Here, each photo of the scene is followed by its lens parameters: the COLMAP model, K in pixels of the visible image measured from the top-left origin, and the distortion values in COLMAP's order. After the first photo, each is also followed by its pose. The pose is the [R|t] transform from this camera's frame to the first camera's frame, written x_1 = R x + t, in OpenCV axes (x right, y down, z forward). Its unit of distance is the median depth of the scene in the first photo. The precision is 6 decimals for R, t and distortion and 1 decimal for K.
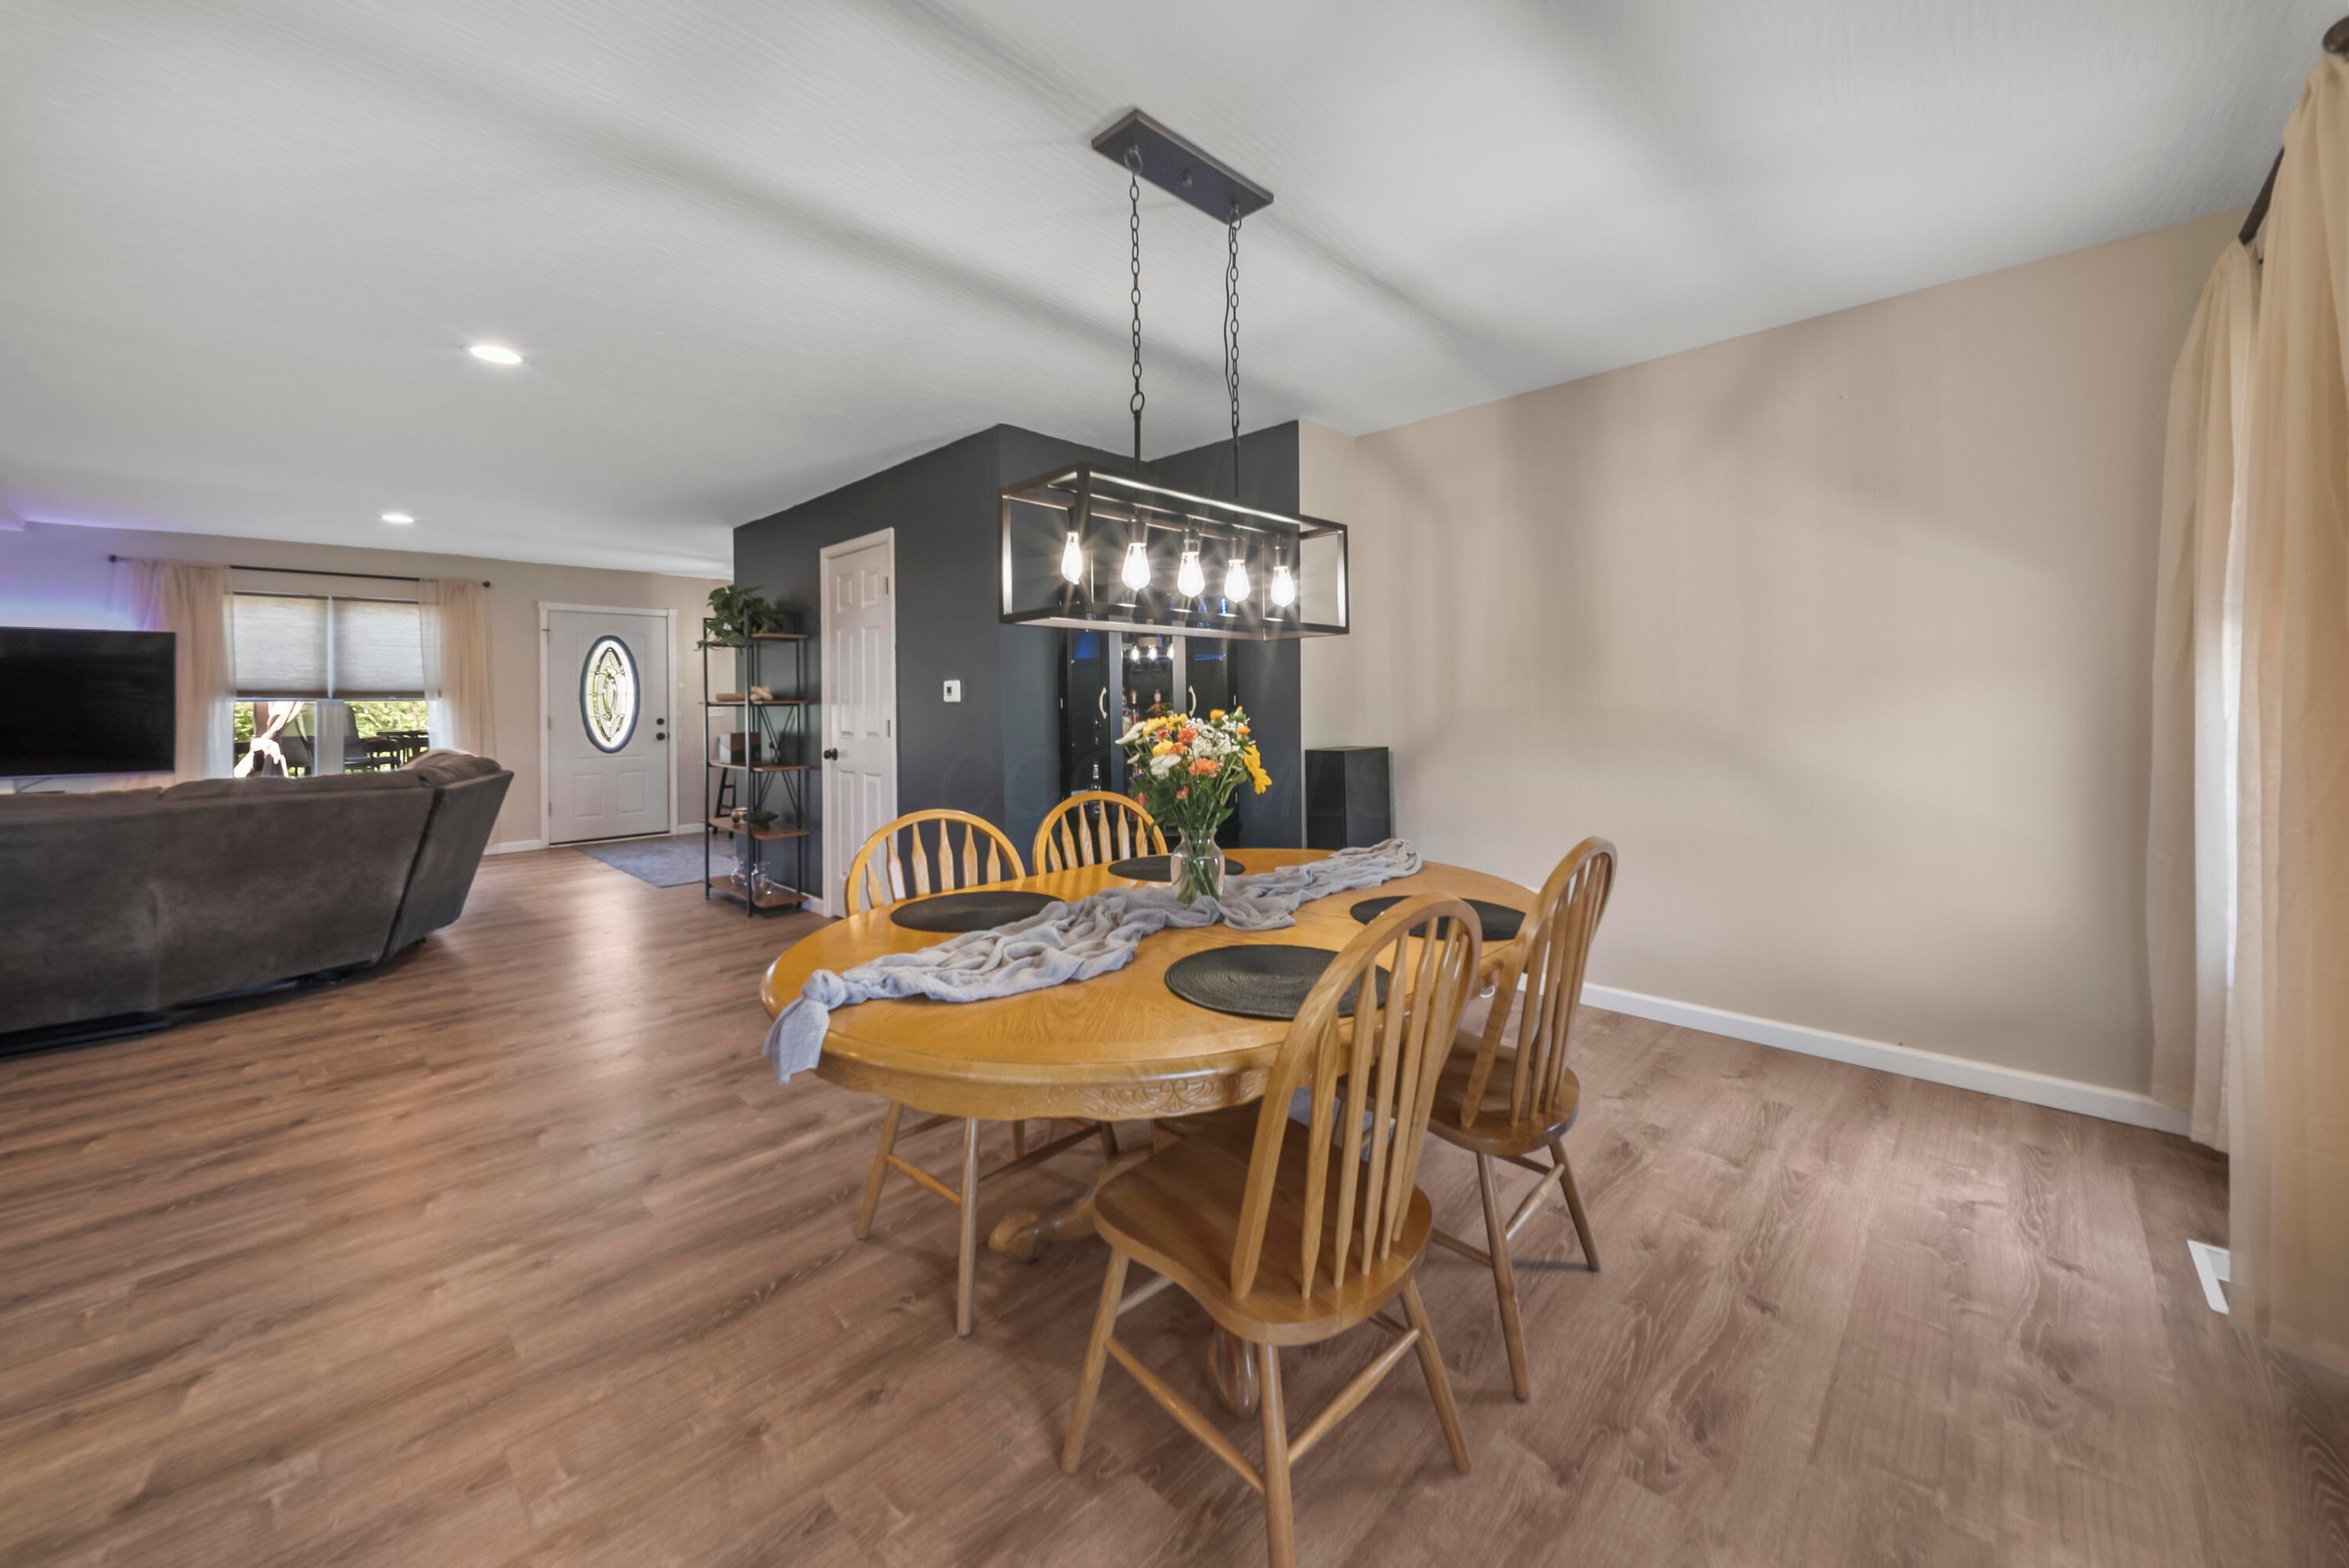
lens RADIAL K [[874.3, 0, 1177.8], [0, 874.3, 687.9], [0, 0, 1]] dist [-0.011534, -0.000222]
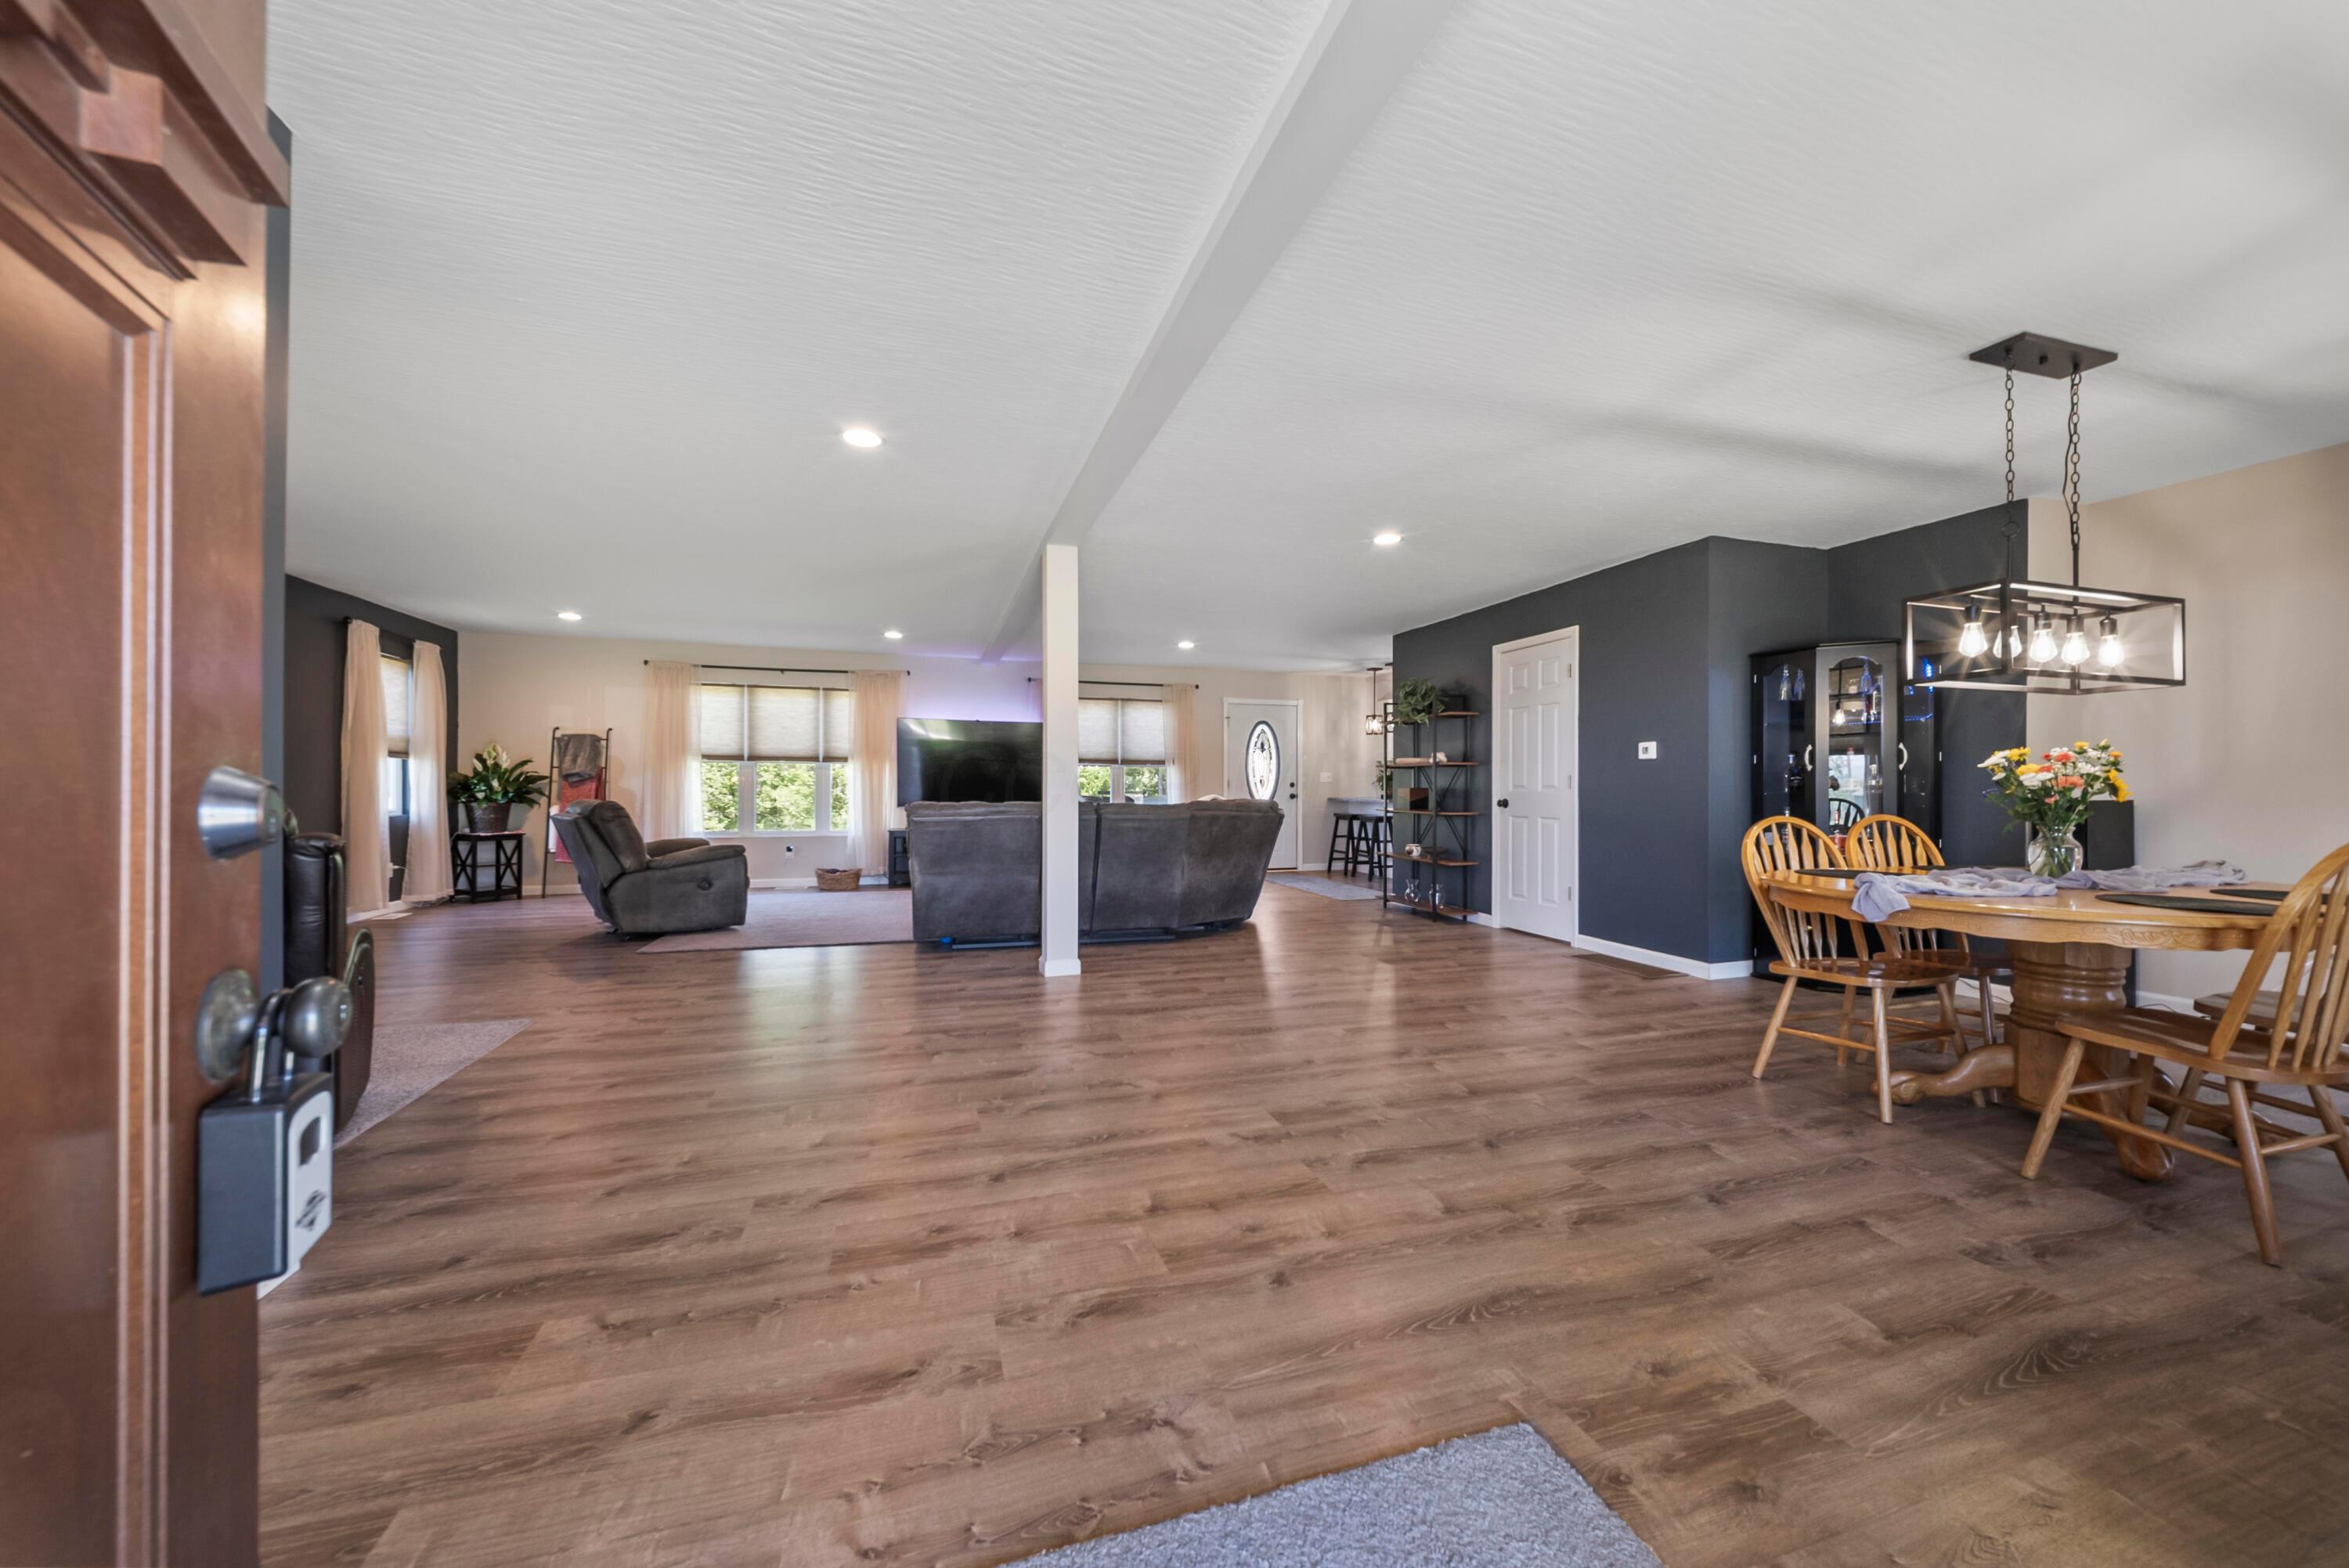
lens RADIAL K [[832.3, 0, 1174.5], [0, 832.3, 784.0], [0, 0, 1]] dist [-0.000829, -0.005719]
pose [[0.869272, 0.011494, -0.494200, -0.362681], [-0.003840, 0.999856, 0.016500, 0.049350], [0.494319, -0.012445, 0.869191, -0.557916]]
